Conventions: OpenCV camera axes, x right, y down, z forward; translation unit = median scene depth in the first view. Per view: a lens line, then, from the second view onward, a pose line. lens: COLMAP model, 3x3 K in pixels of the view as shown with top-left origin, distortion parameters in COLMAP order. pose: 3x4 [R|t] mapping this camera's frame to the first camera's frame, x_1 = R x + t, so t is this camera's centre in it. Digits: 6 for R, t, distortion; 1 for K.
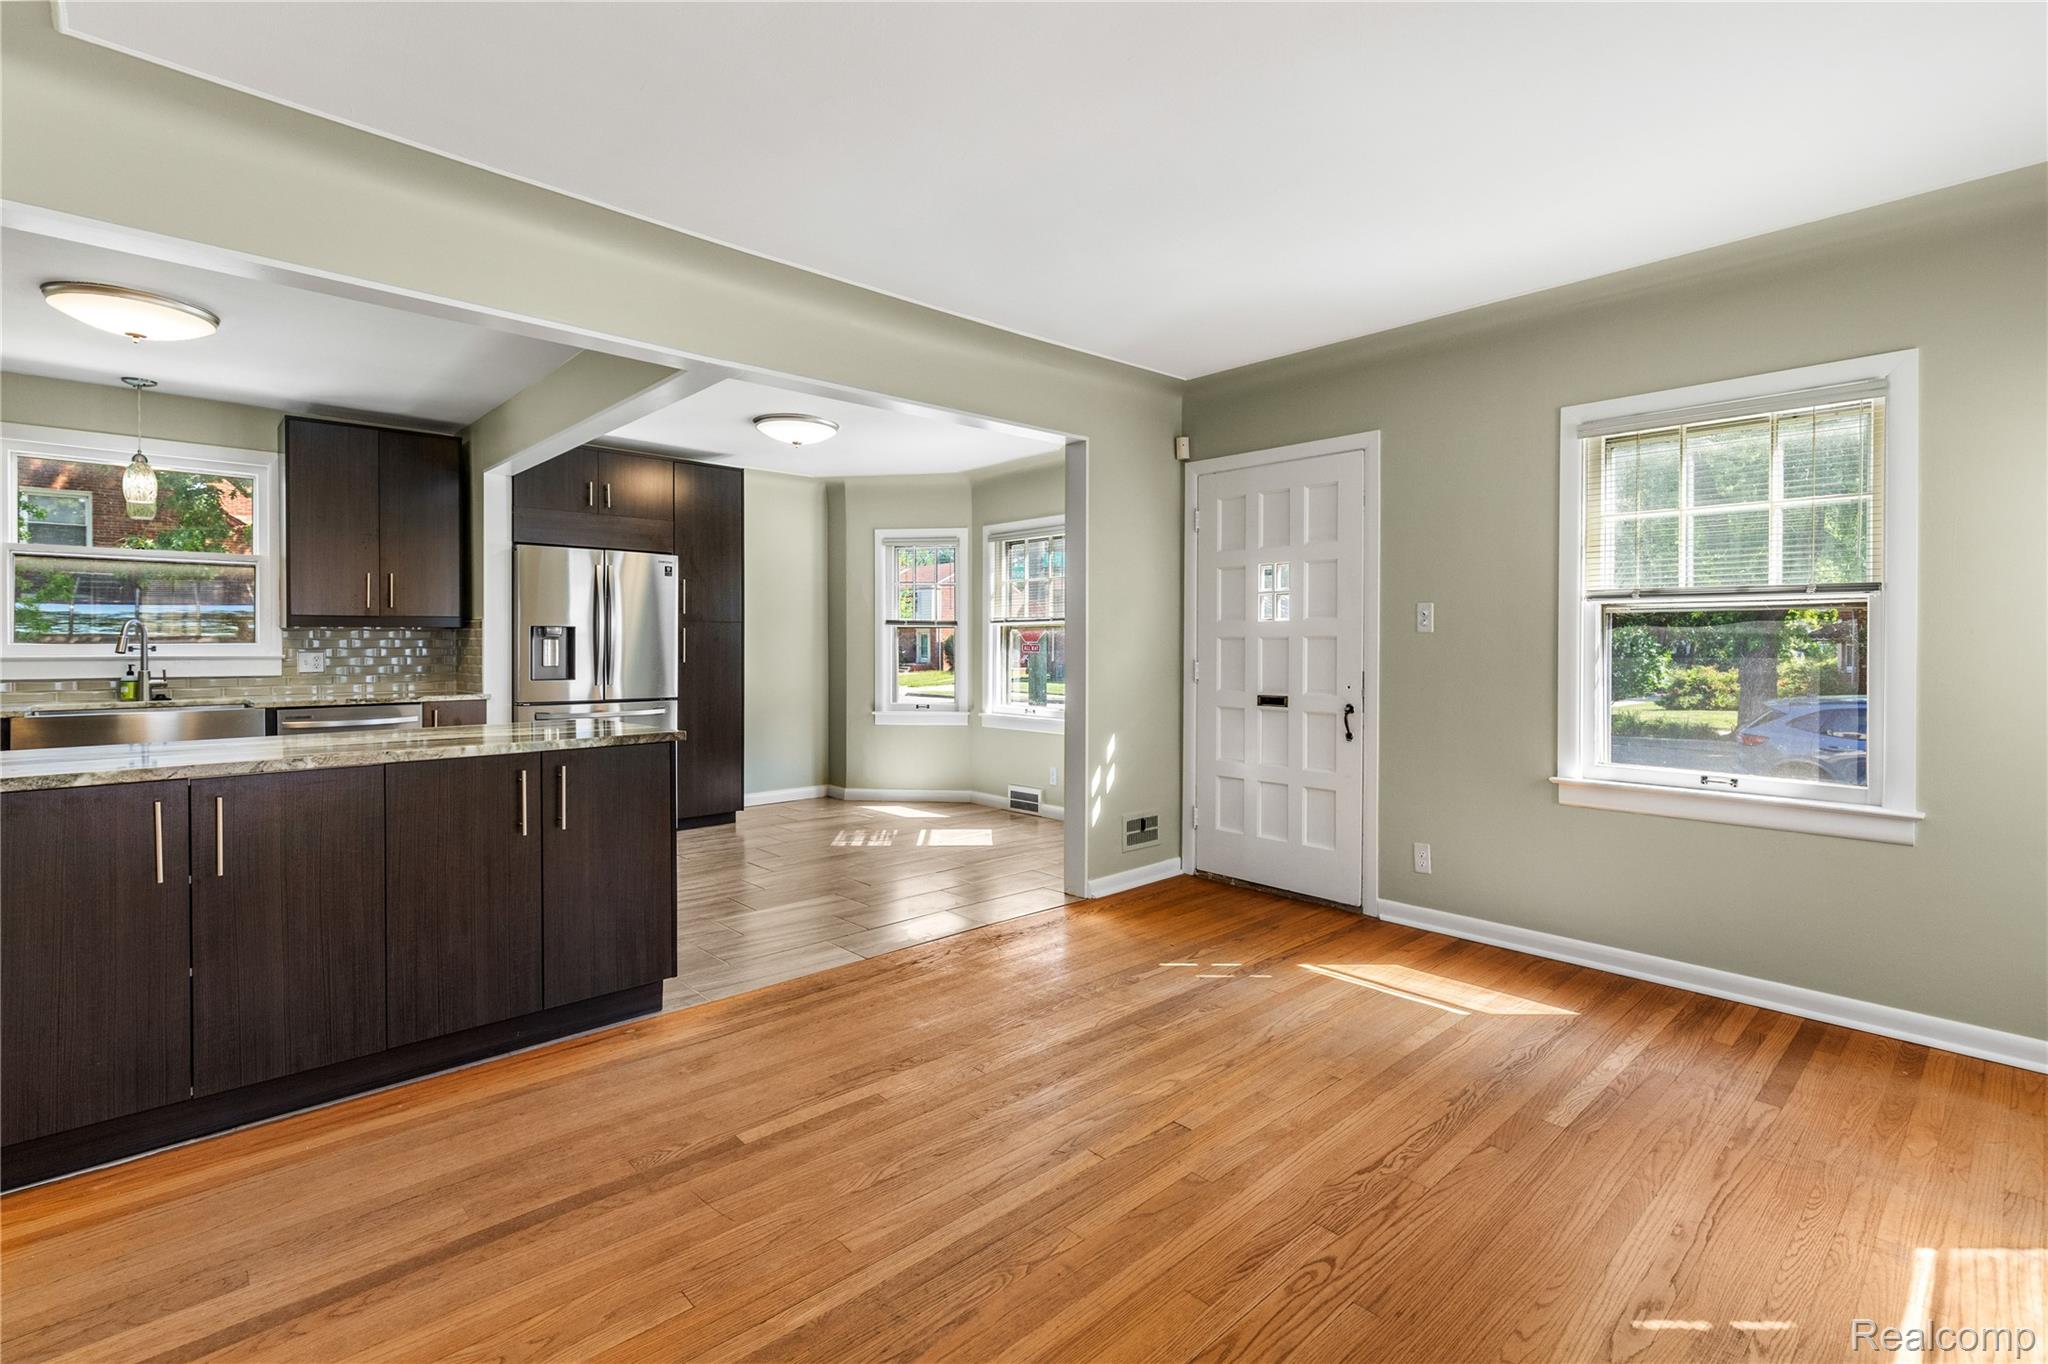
lens RADIAL K [[937.6, 0, 1029.6], [0, 937.6, 648.4], [0, 0, 1]] dist [0.001364, 0.000769]
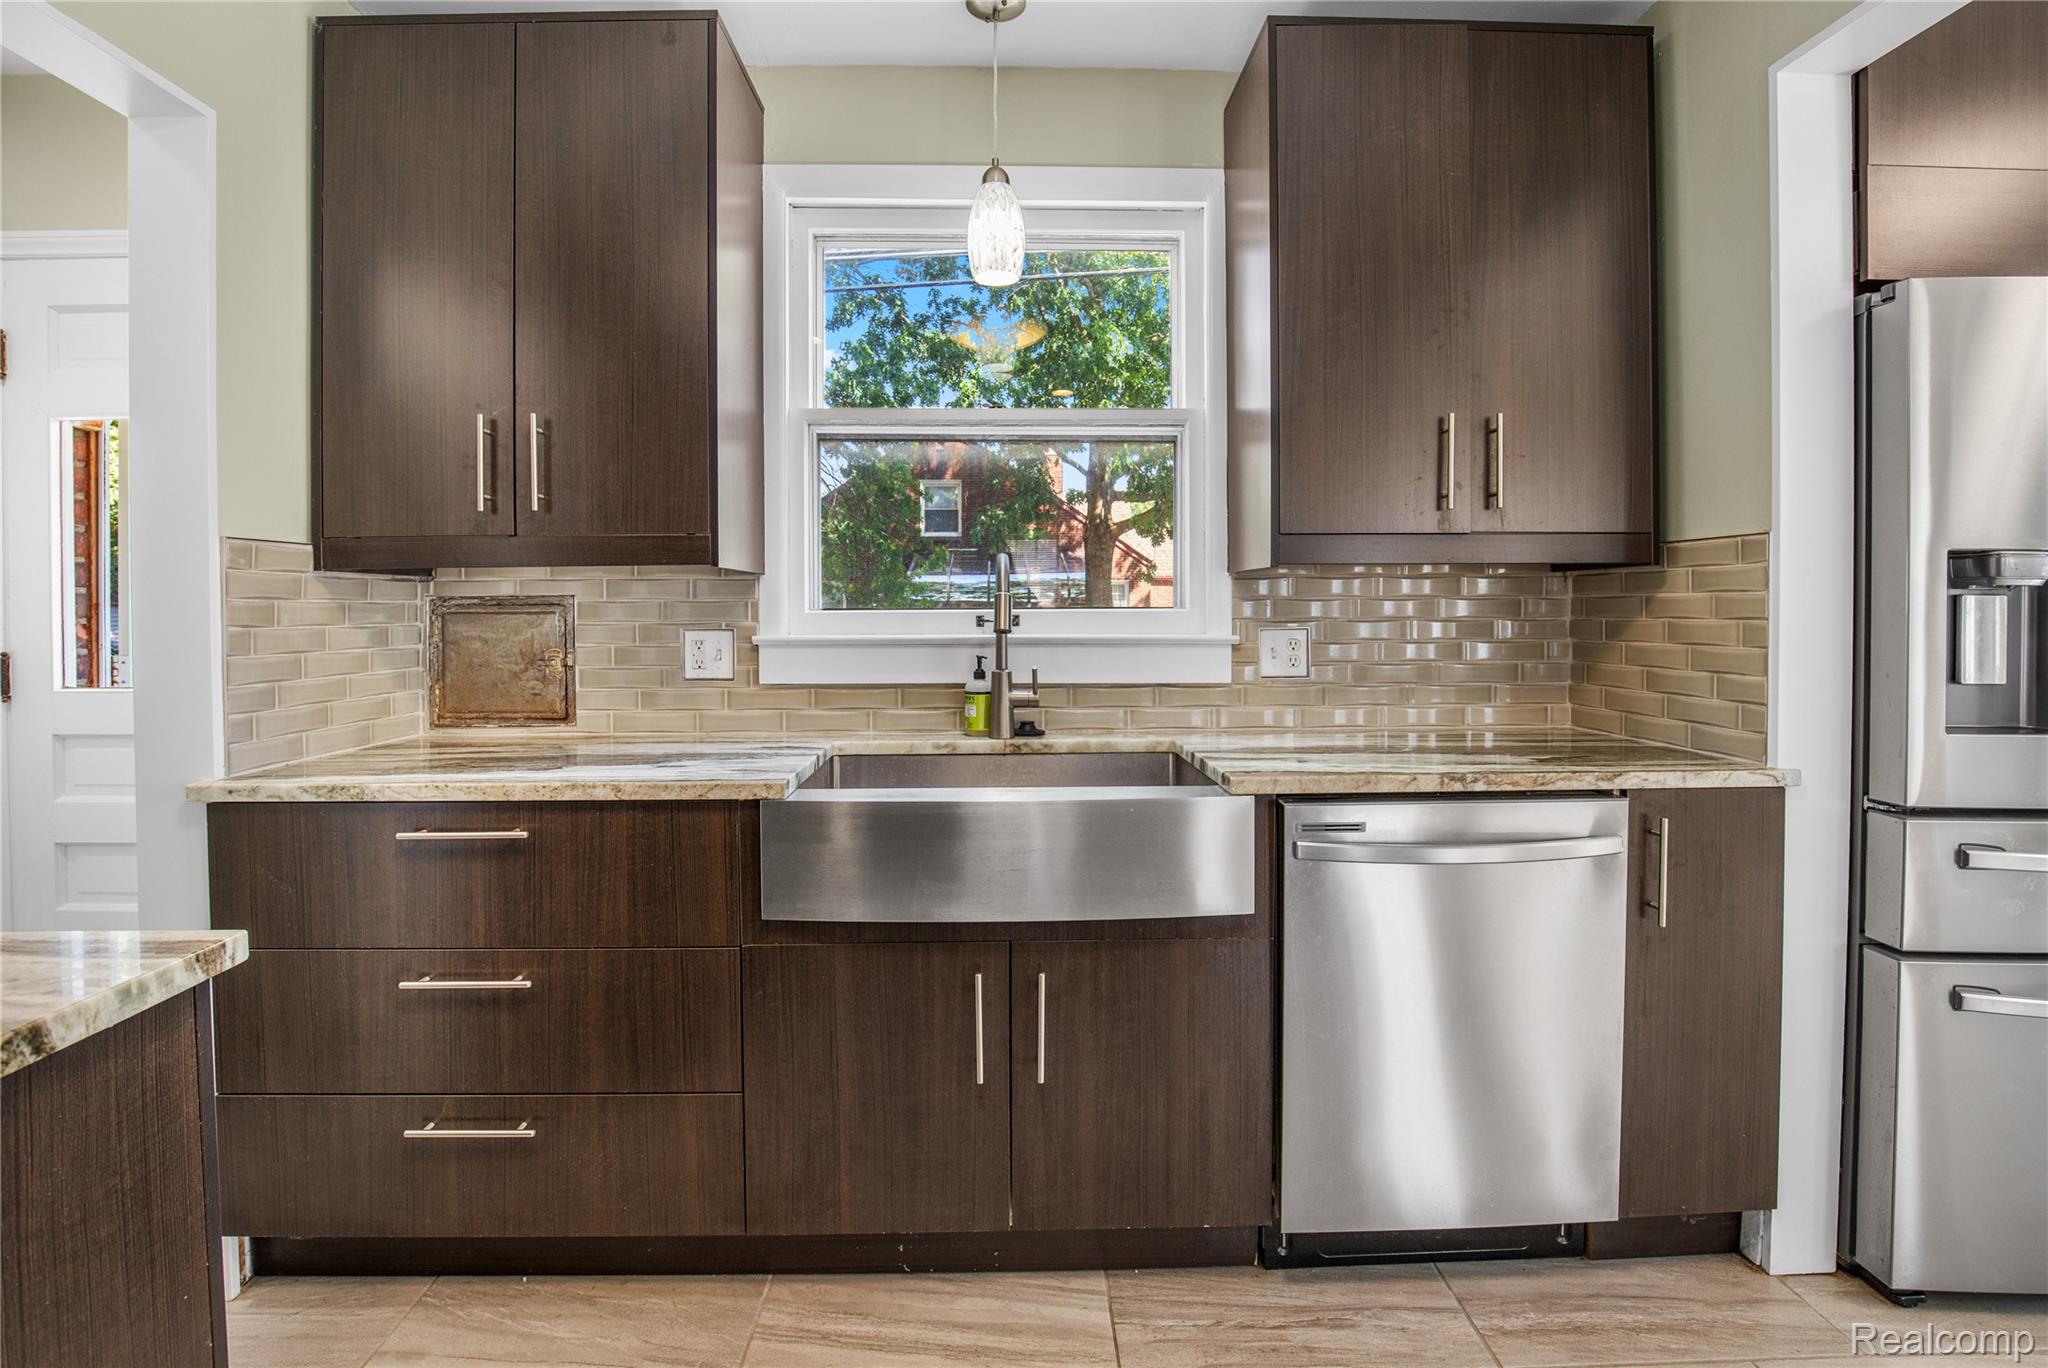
lens RADIAL K [[965.8, 0, 1029.3], [0, 965.8, 626.0], [0, 0, 1]] dist [-0.023944, -0.000143]
pose [[0.748811, 0.008661, -0.662727, -0.552620], [-0.000957, 0.999928, 0.011986, -0.002484], [0.662783, -0.008341, 0.748765, 0.584440]]
